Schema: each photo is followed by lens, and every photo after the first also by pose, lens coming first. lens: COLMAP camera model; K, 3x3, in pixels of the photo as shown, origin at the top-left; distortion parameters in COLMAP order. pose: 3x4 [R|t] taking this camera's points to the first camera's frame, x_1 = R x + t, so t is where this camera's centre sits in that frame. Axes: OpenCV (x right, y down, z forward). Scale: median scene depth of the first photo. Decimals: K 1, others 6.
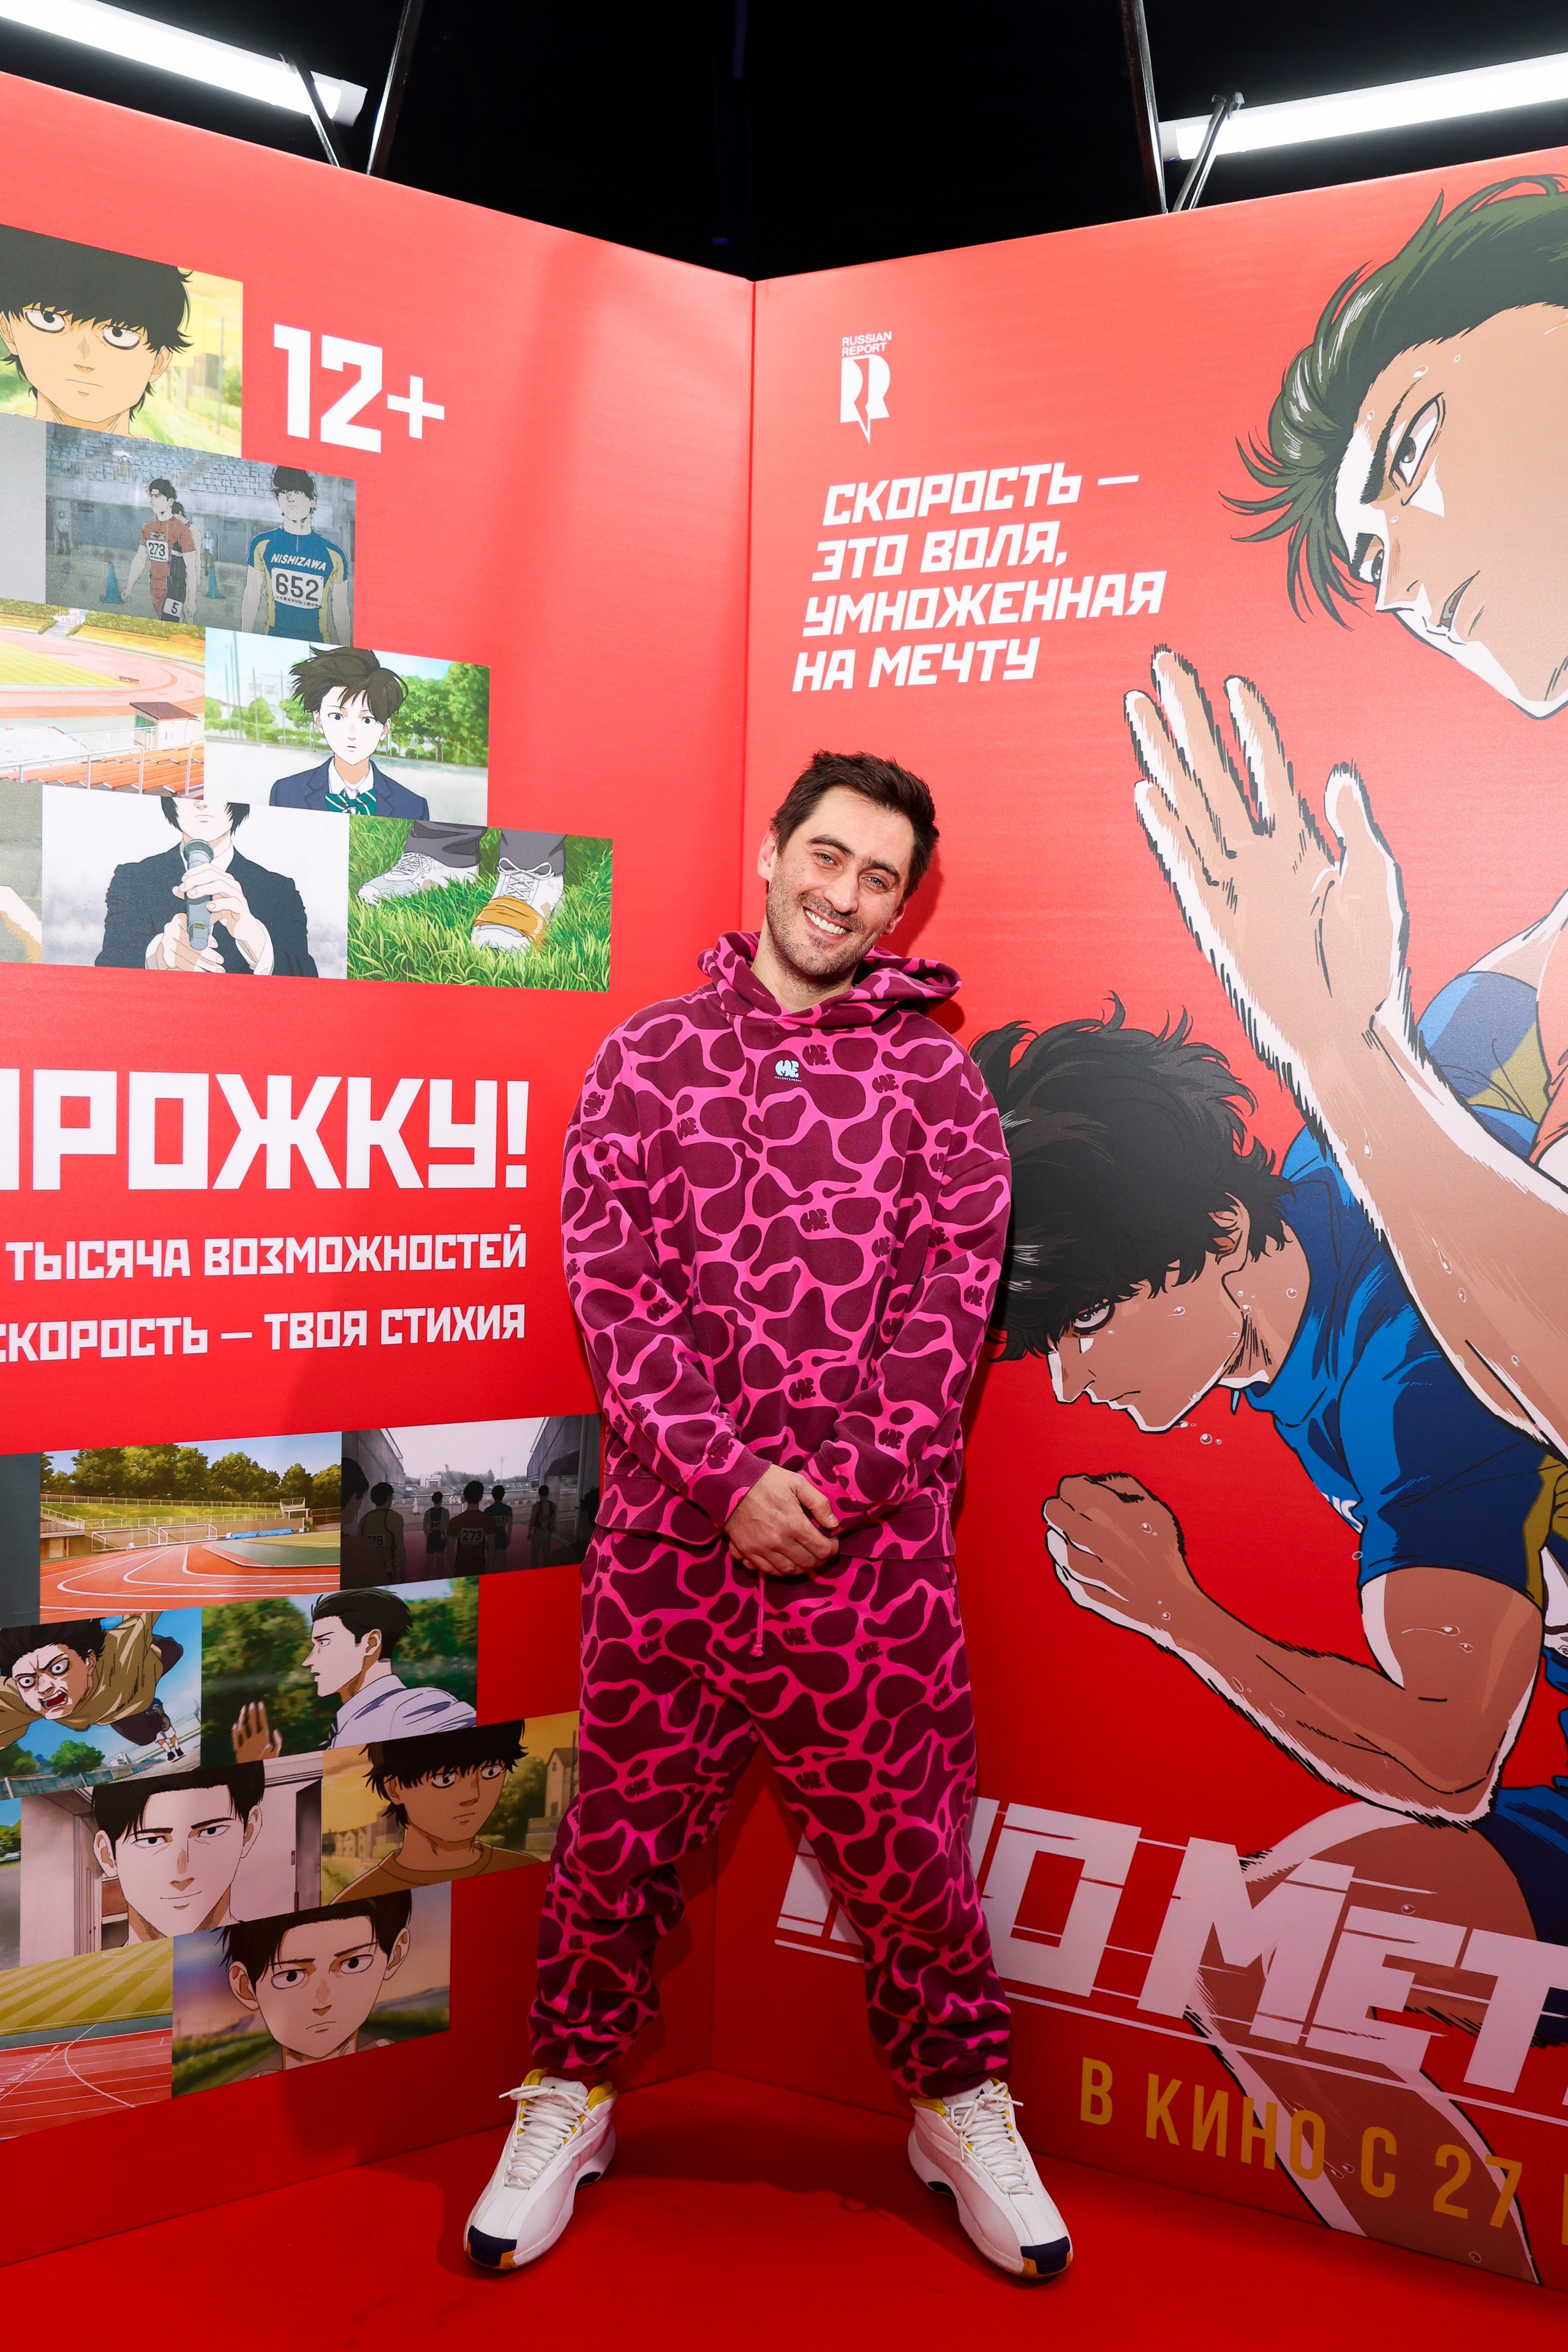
lens RADIAL K [[1917.1, 0, 782.8], [0, 1917.1, 1197.7], [0, 0, 1]] dist [-0.044448, 0.095586]
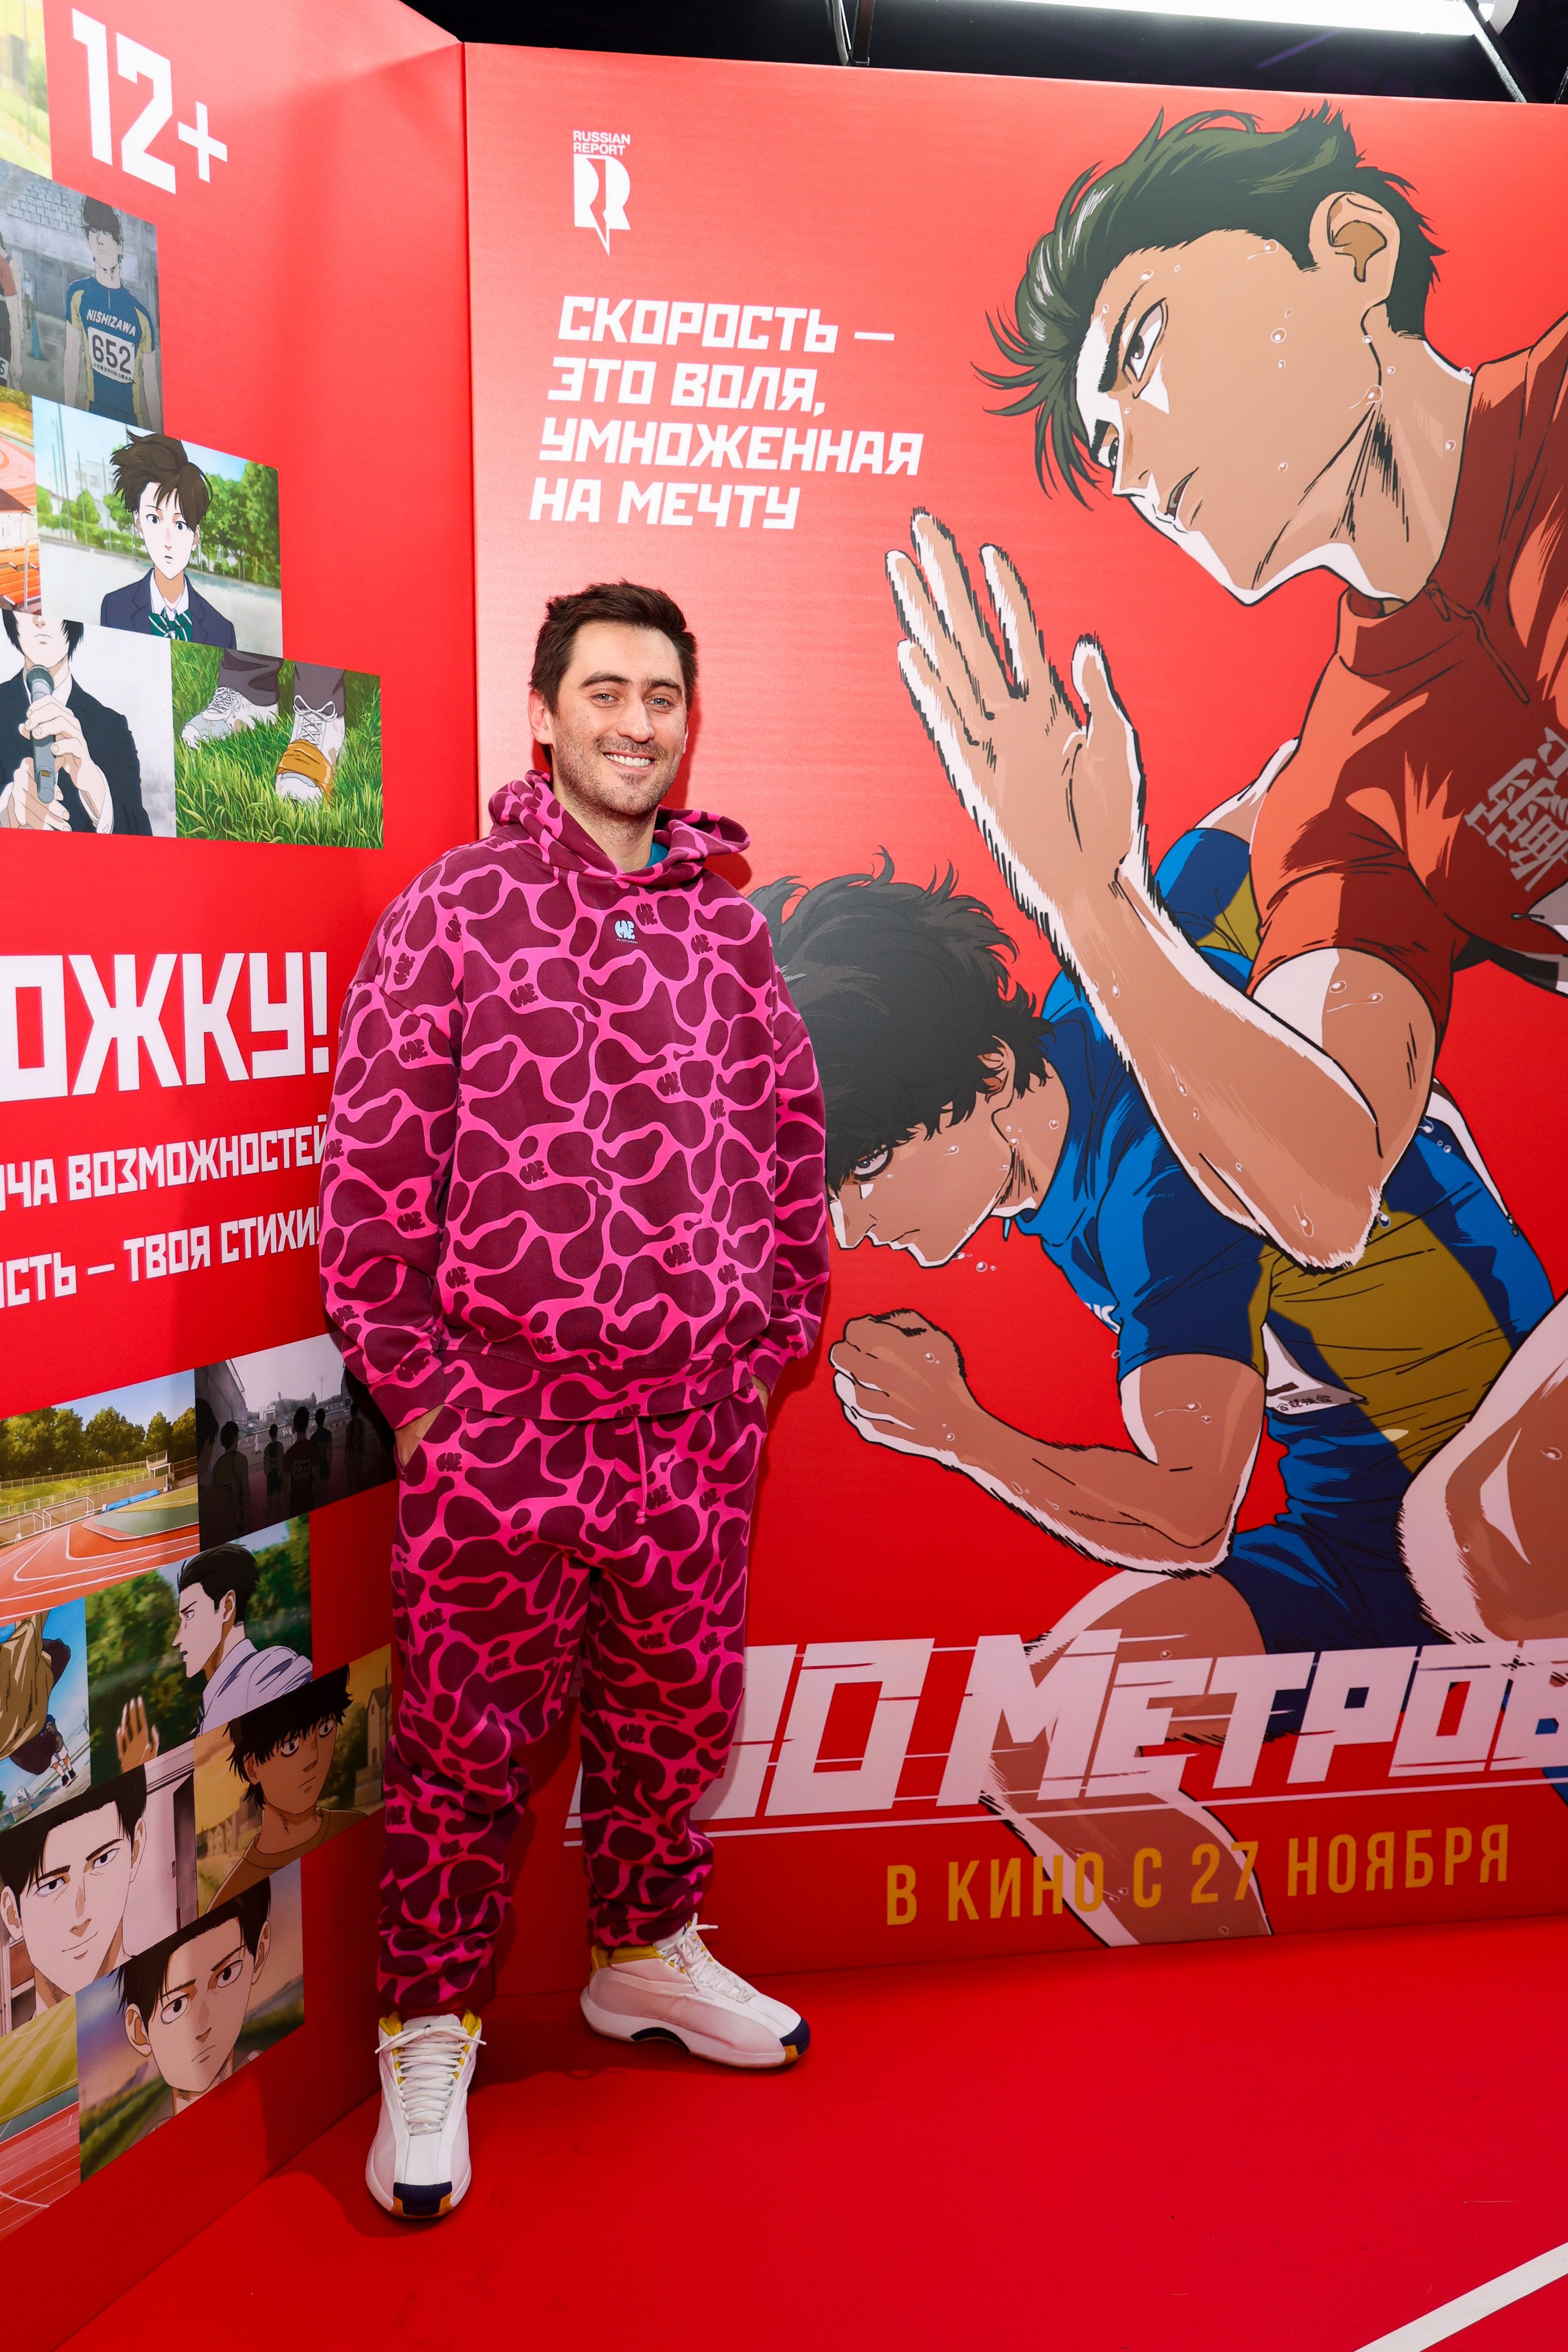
lens RADIAL K [[2164.8, 0, 779.7], [0, 2164.8, 1181.4], [0, 0, 1]] dist [-0.006094, 0.115487]
pose [[0.838612, -0.088881, 0.537429, -0.523635], [0.055246, 0.995389, 0.078412, -0.022927], [-0.541920, -0.036066, 0.839656, 0.045349]]
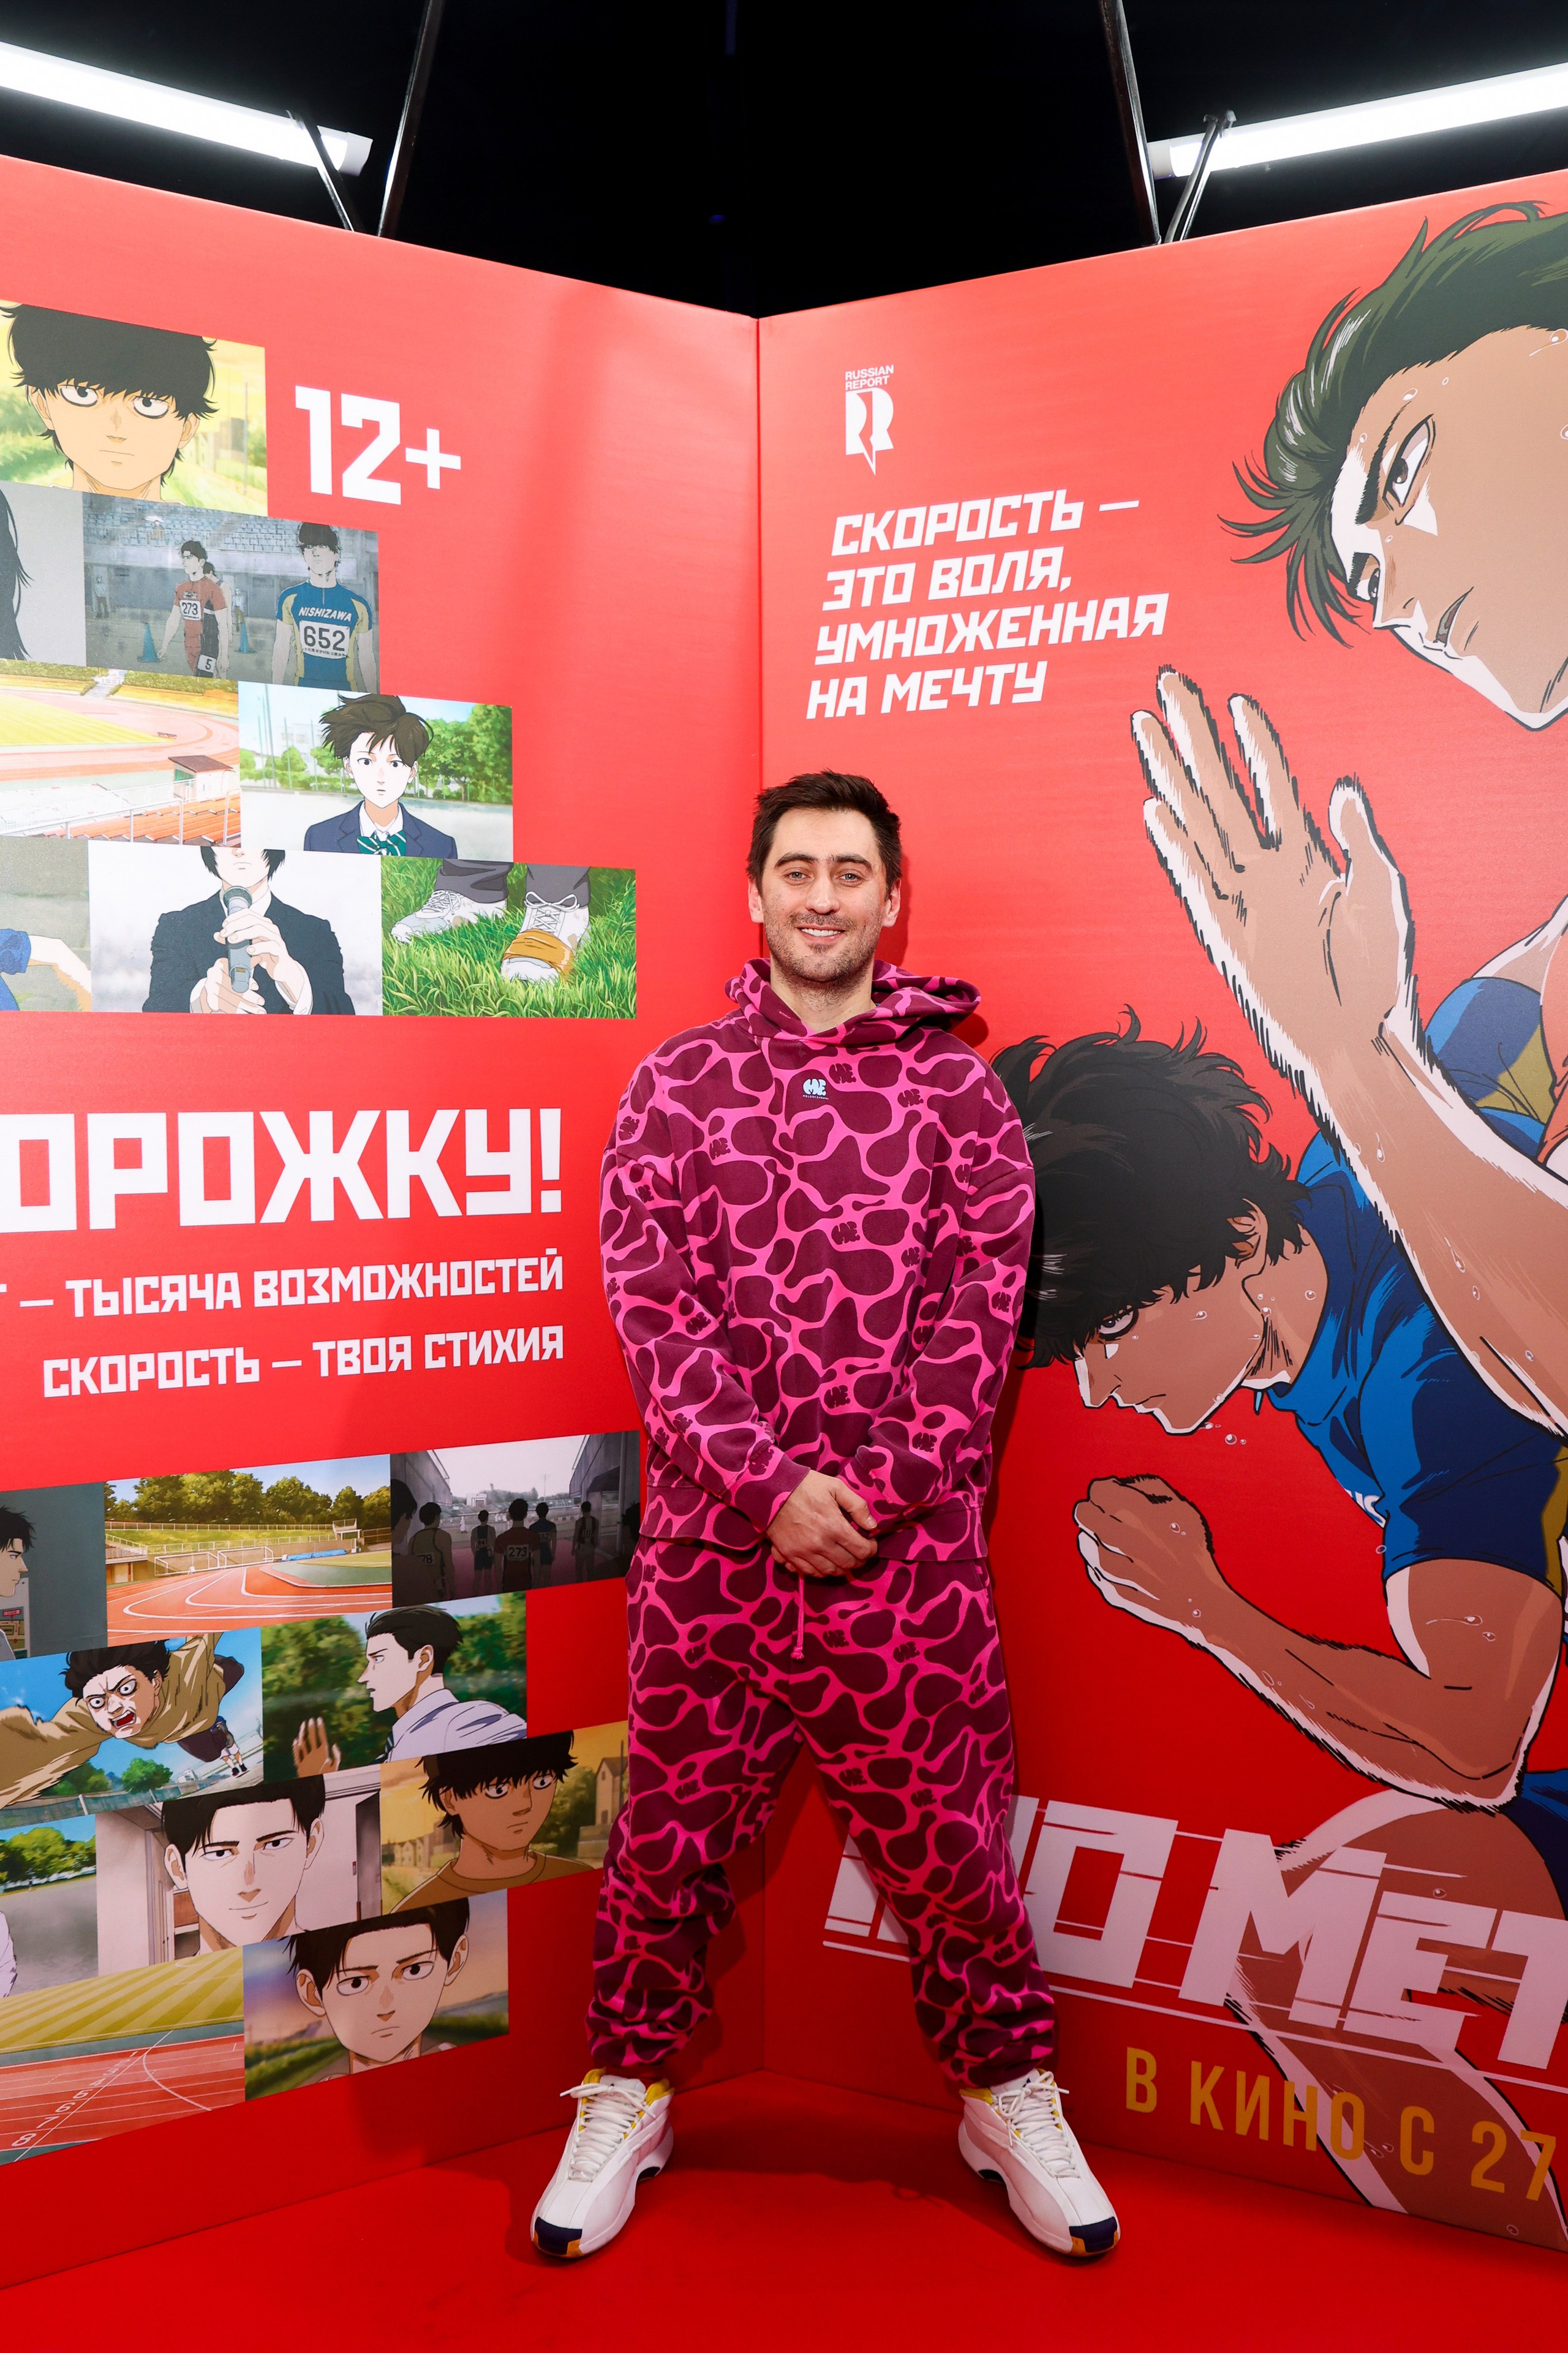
lens RADIAL K [[1997.9, 0, 777.4], [0, 1997.9, 1207.3], [0, 0, 1]] dist [-0.040239, 0.086556]
pose [[0.999497, -0.027887, -0.015070, -0.001922], [0.027930, 0.999606, 0.002655, -0.007727], [0.014990, -0.003075, 0.999883, -0.071219]]
